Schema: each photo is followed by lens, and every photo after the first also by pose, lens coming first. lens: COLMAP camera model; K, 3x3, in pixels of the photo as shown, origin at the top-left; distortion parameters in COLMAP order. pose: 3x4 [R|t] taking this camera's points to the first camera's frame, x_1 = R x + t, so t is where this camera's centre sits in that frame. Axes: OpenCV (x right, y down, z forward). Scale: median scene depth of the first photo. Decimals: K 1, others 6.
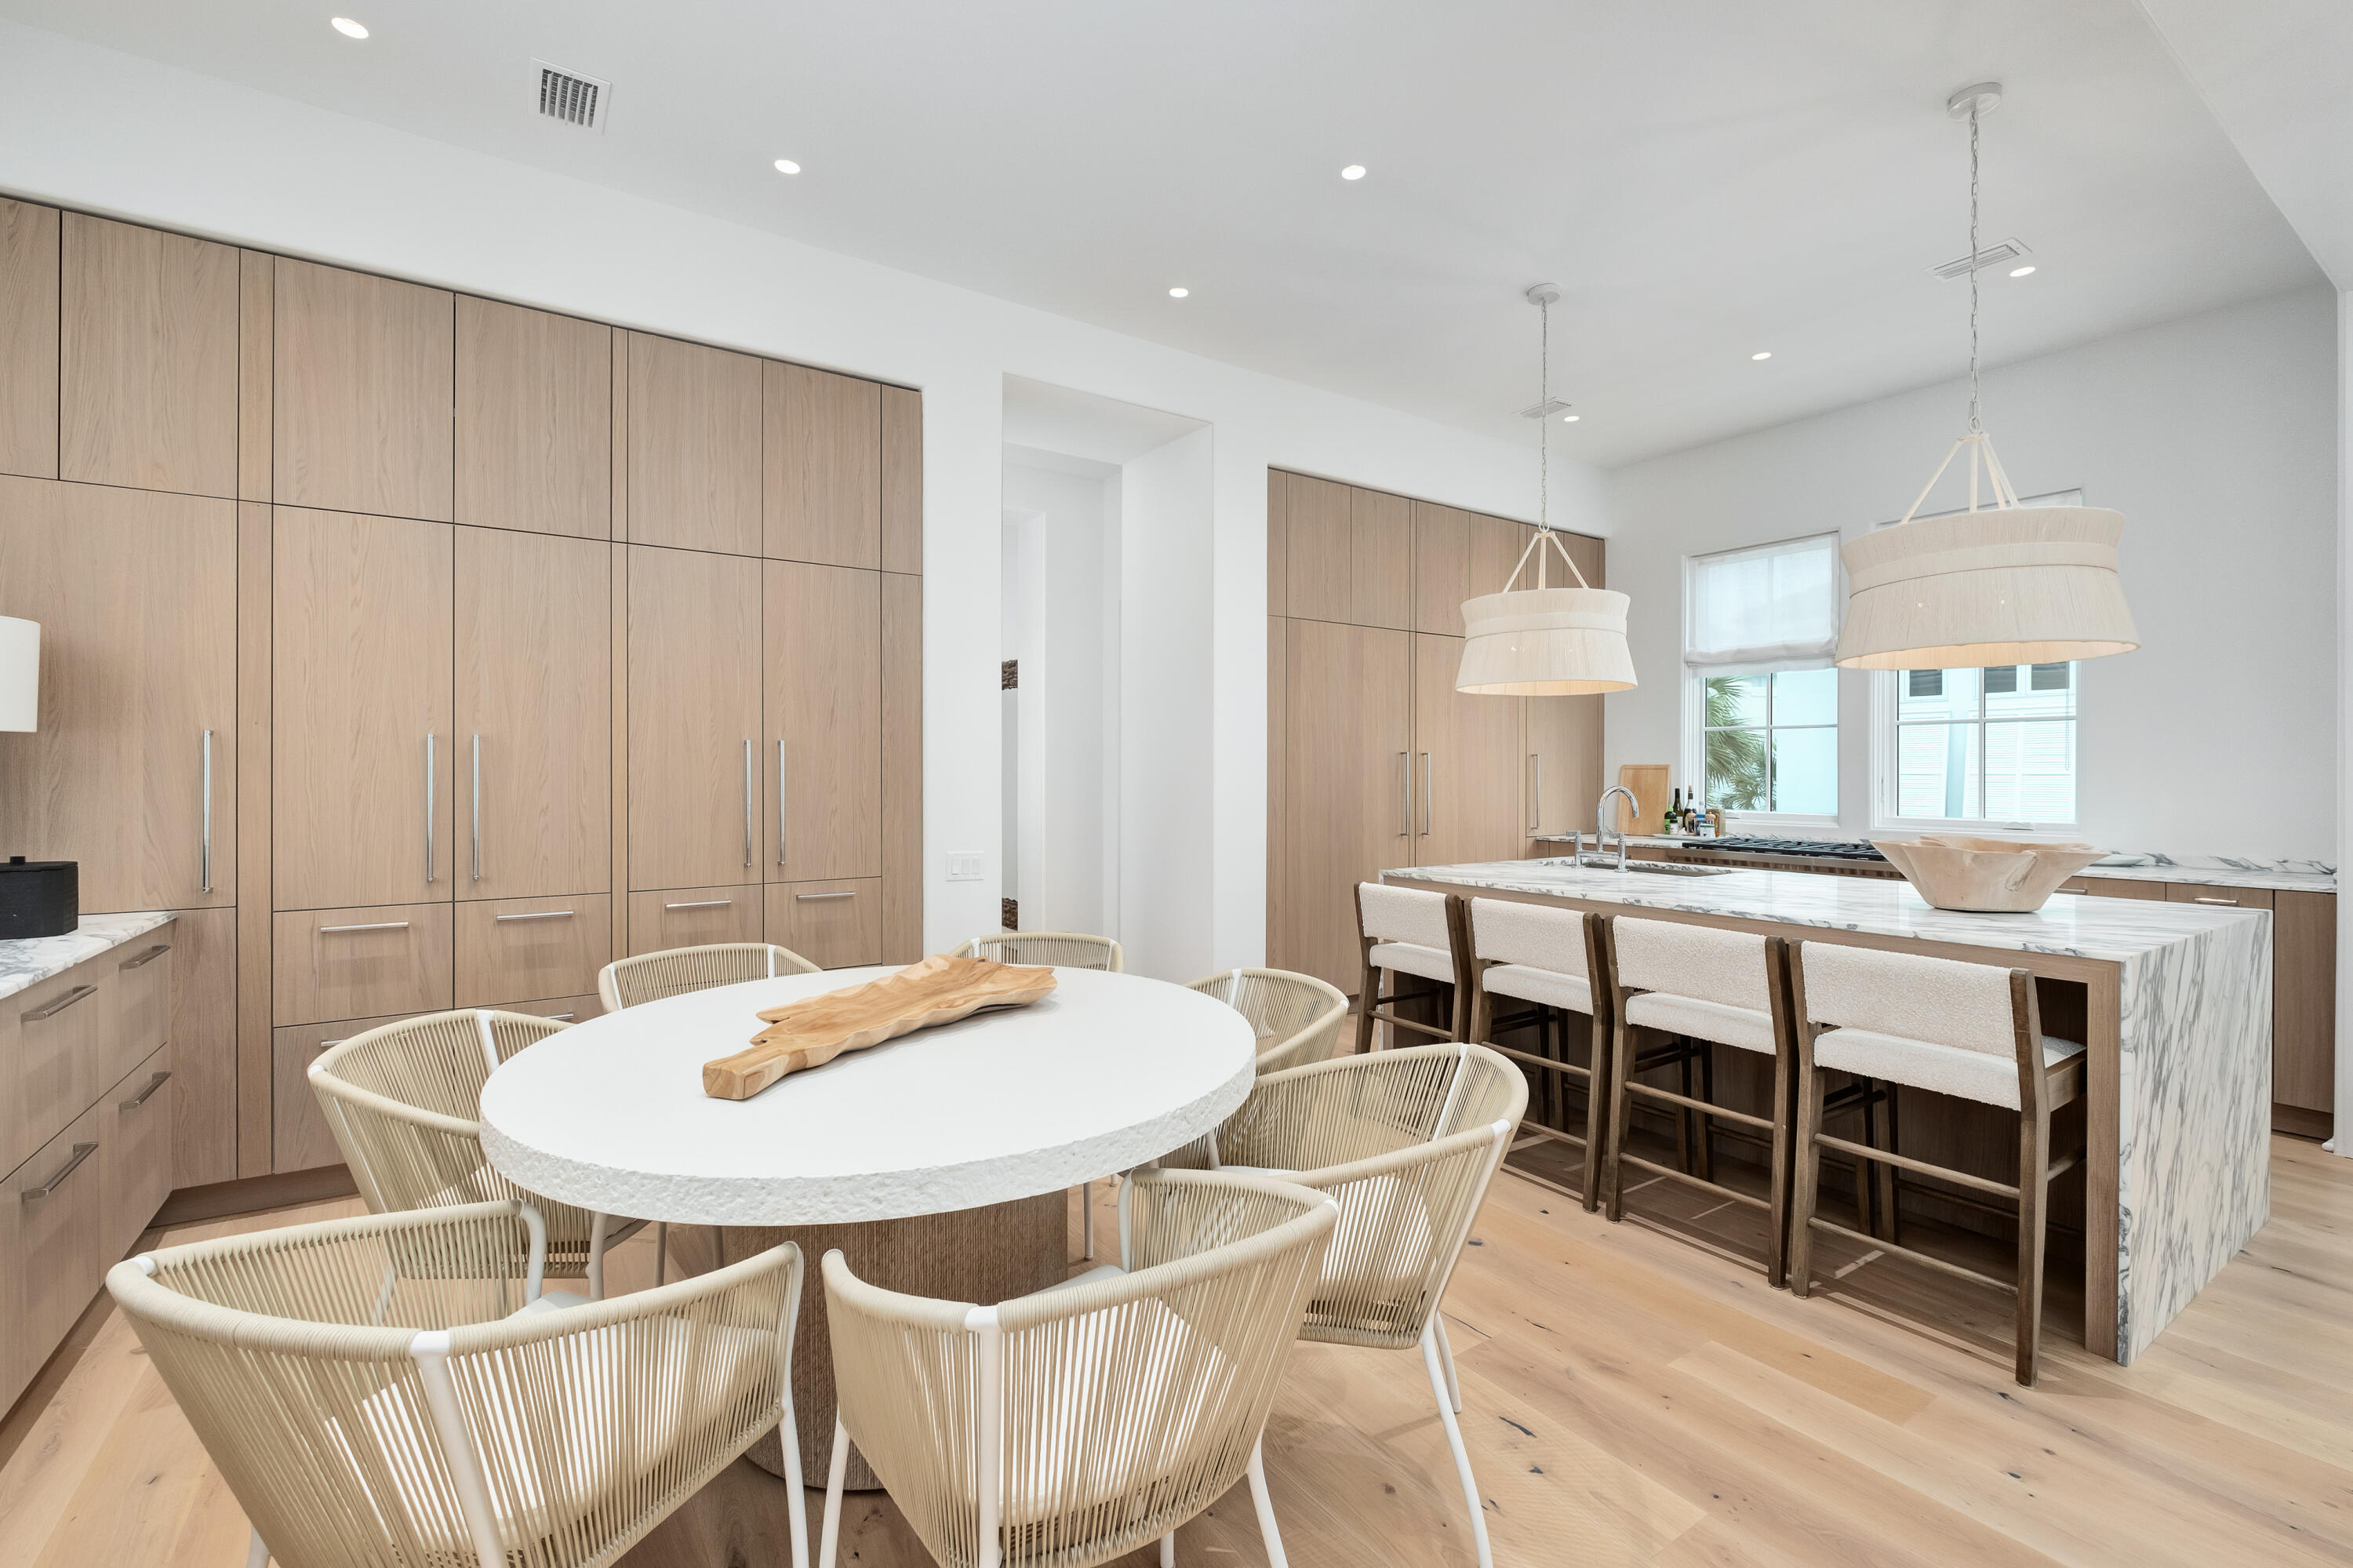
lens RADIAL K [[1031.7, 0, 1167.2], [0, 1031.7, 777.0], [0, 0, 1]] dist [-0.000995, 0.000112]
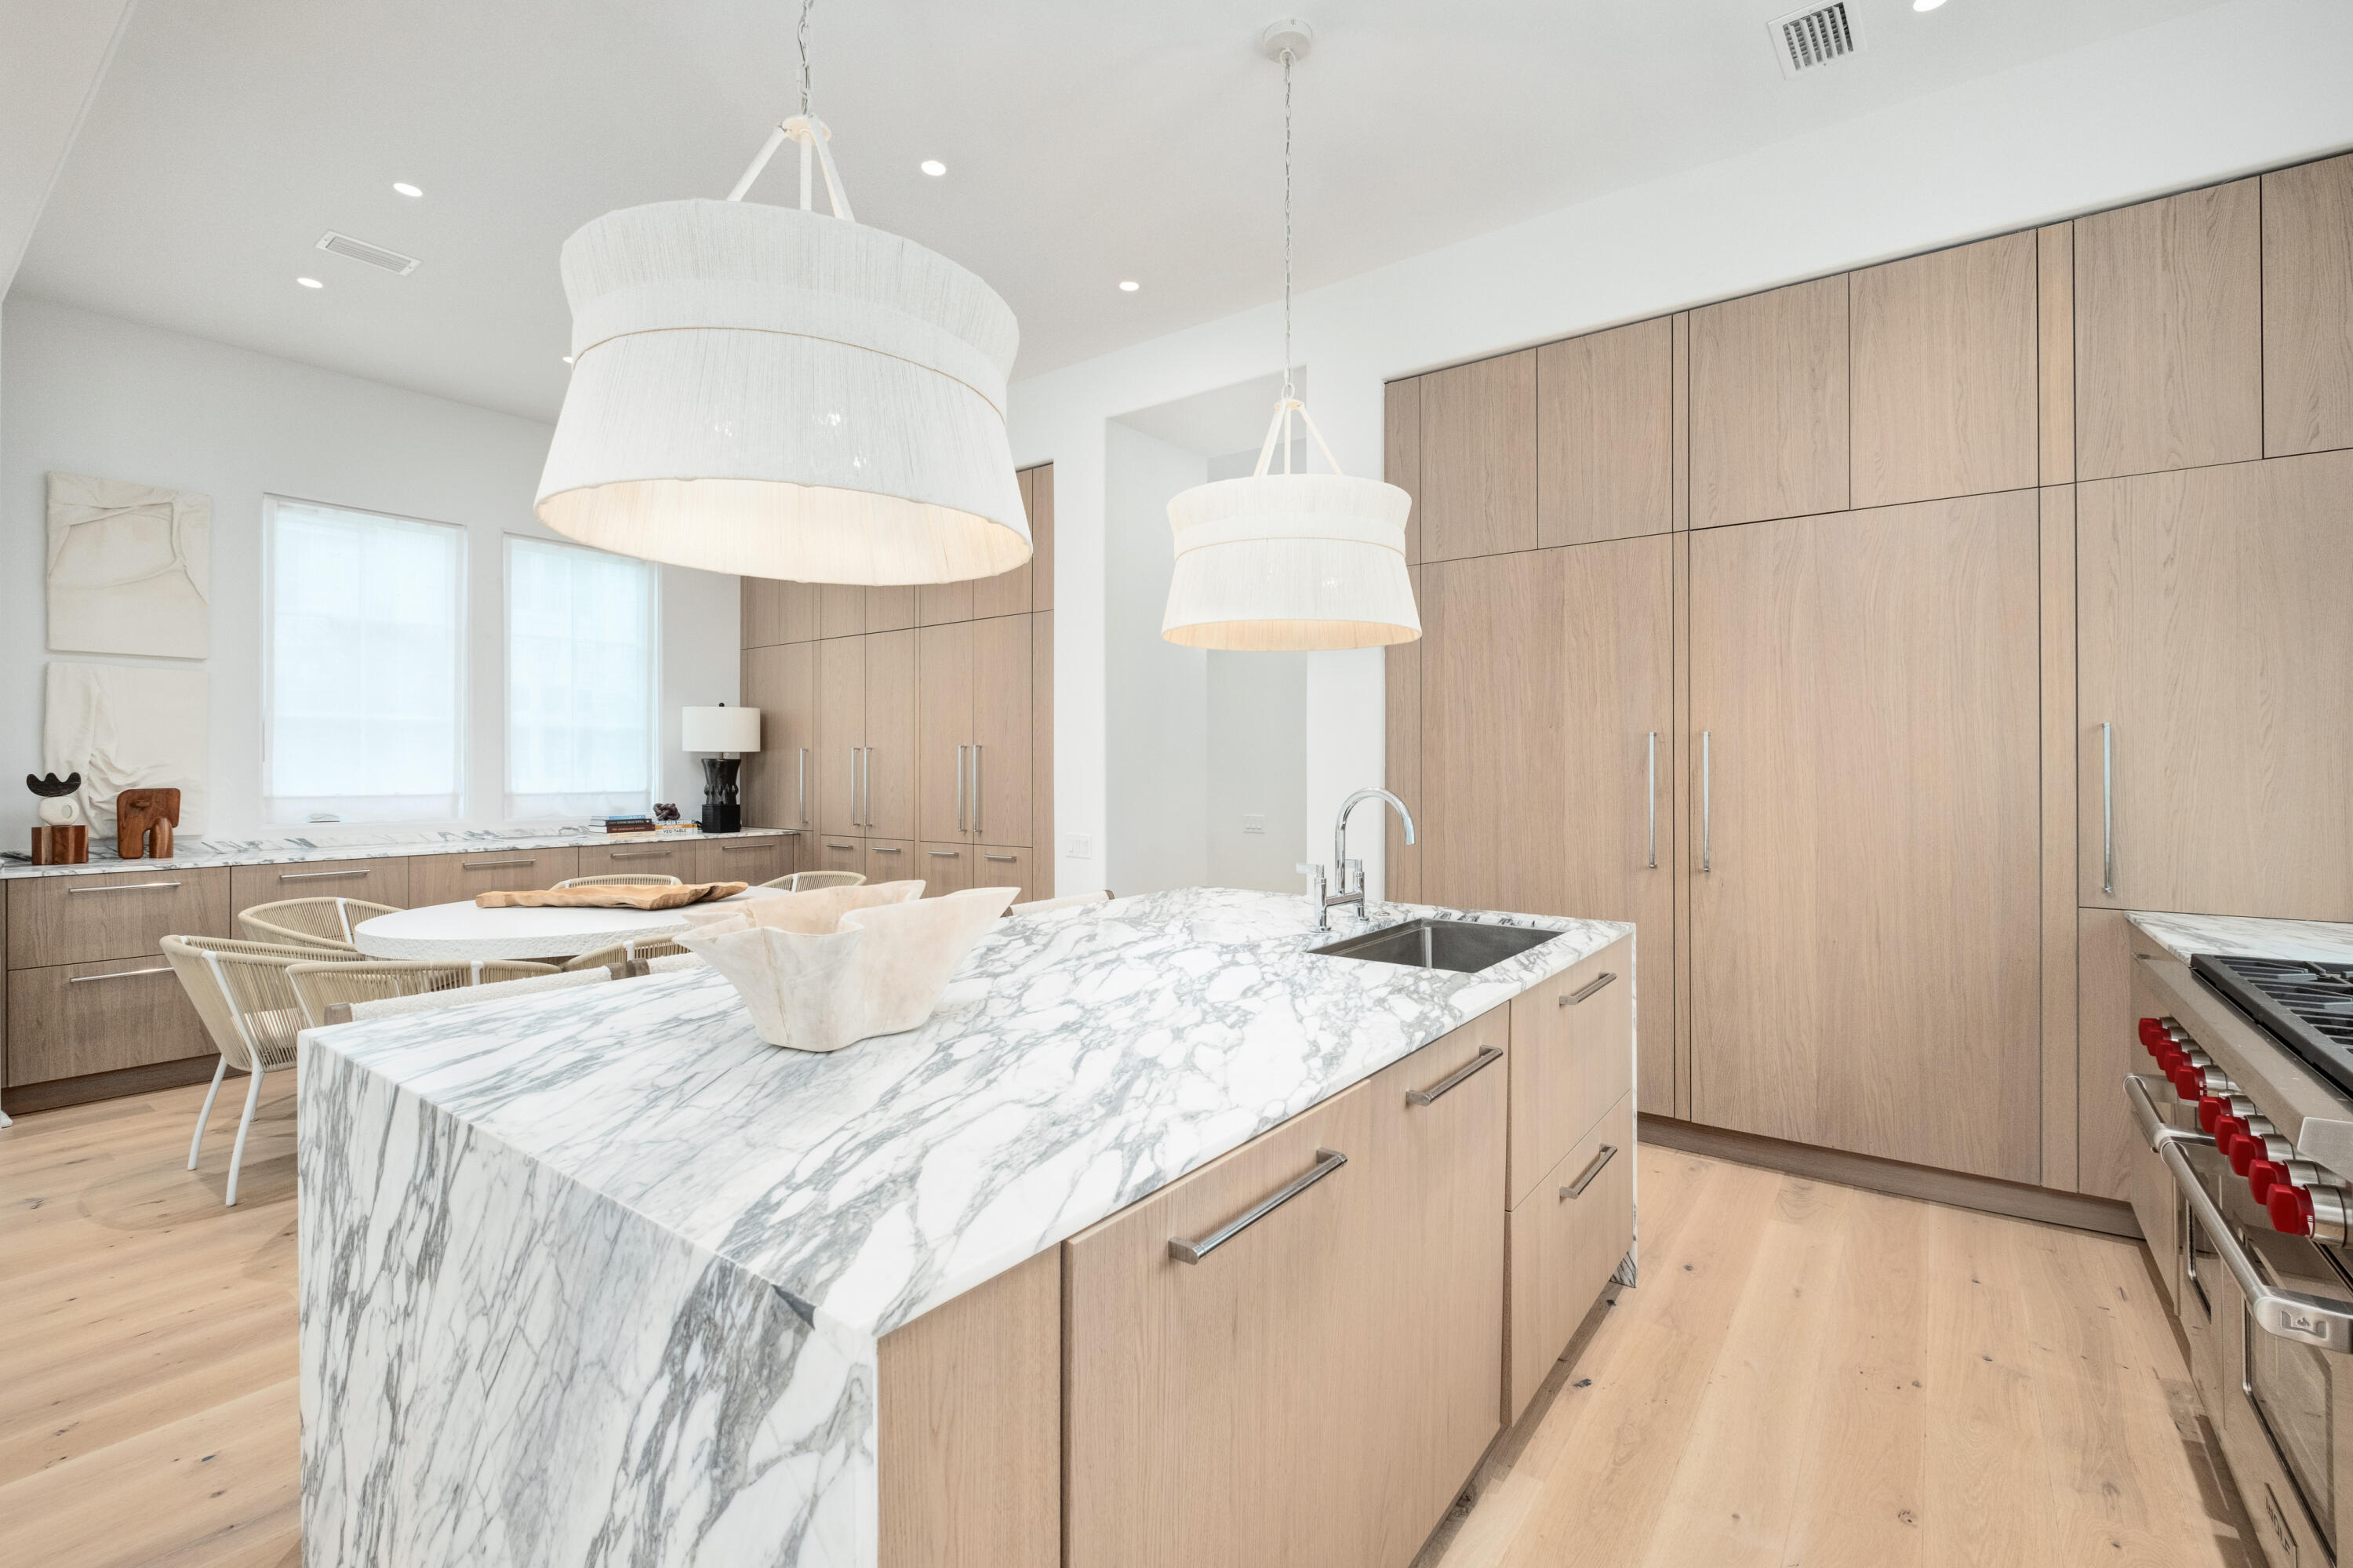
lens RADIAL K [[1031.7, 0, 1173.9], [0, 1031.7, 783.4], [0, 0, 1]] dist [-0.000995, 0.000112]
pose [[0.319835, 0.013809, -0.947373, 0.996359], [-0.002435, 0.999902, 0.013753, -0.002800], [0.947470, -0.002092, 0.319837, 0.736123]]
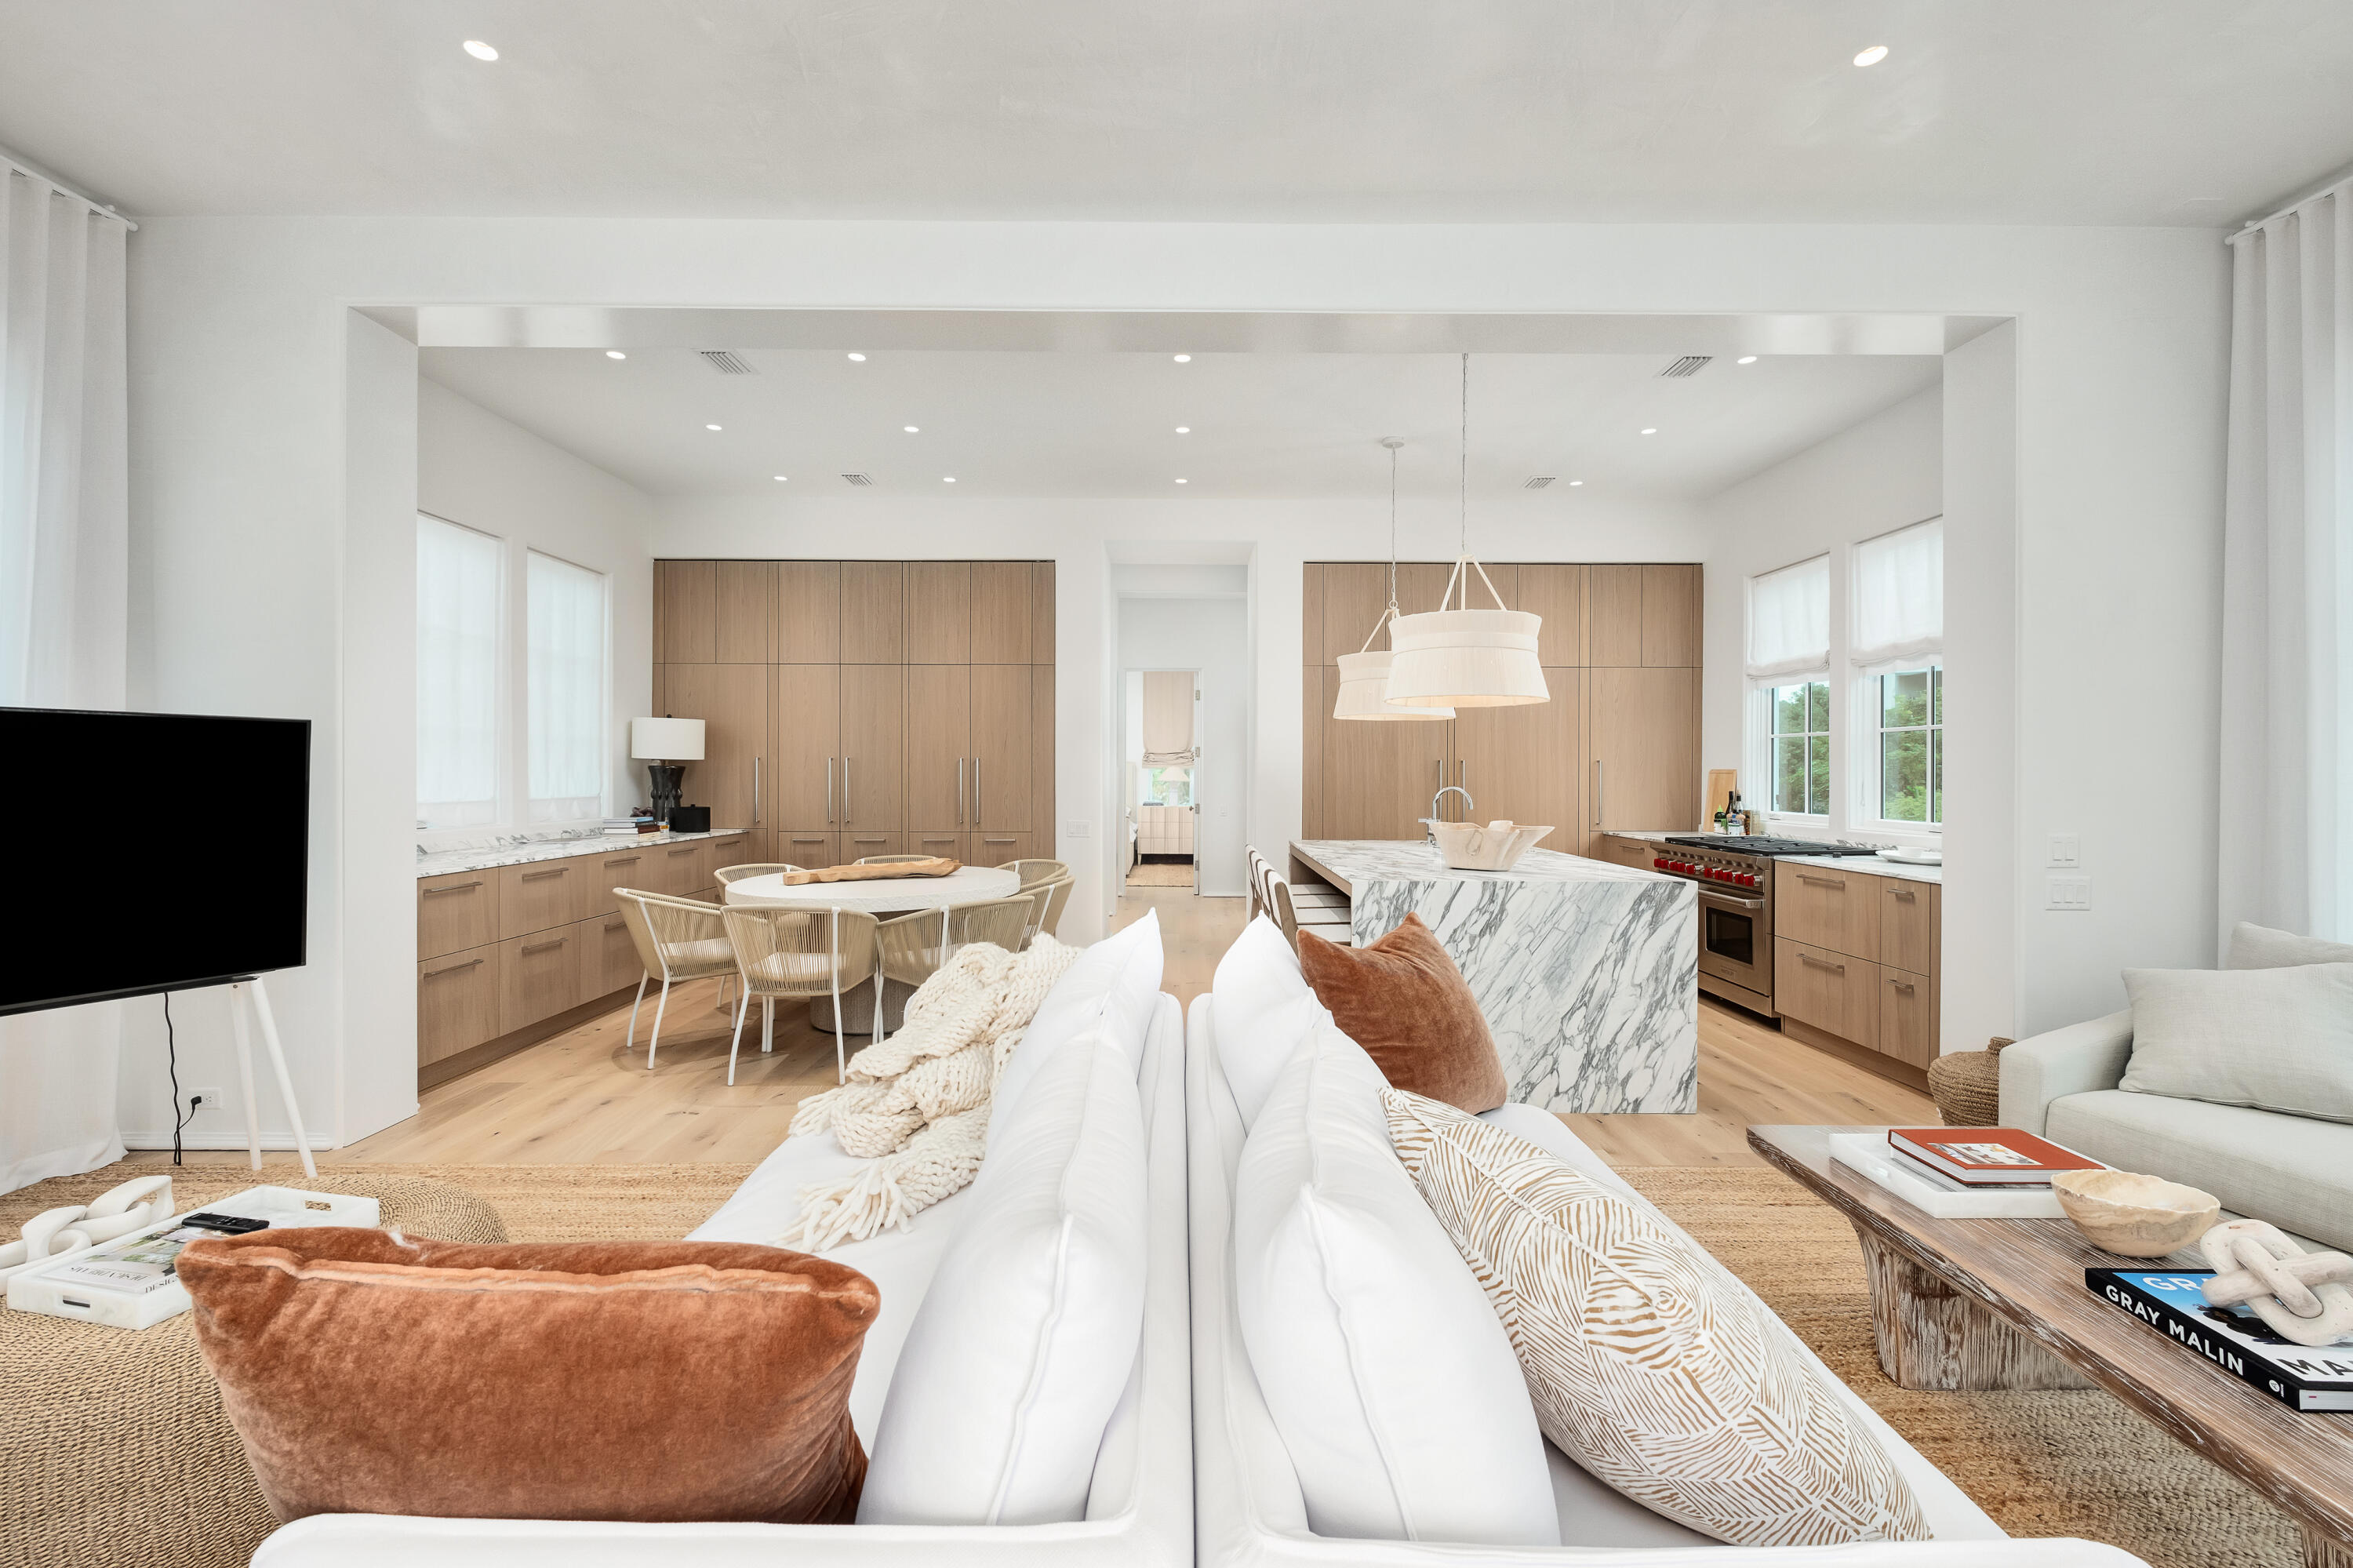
lens RADIAL K [[1031.7, 0, 1185.9], [0, 1031.7, 776.9], [0, 0, 1]] dist [-0.000995, 0.000112]
pose [[0.827230, 0.002419, -0.561859, 0.955380], [-0.004045, 0.999990, -0.001650, 0.000527], [0.561849, 0.003638, 0.827232, -0.351741]]
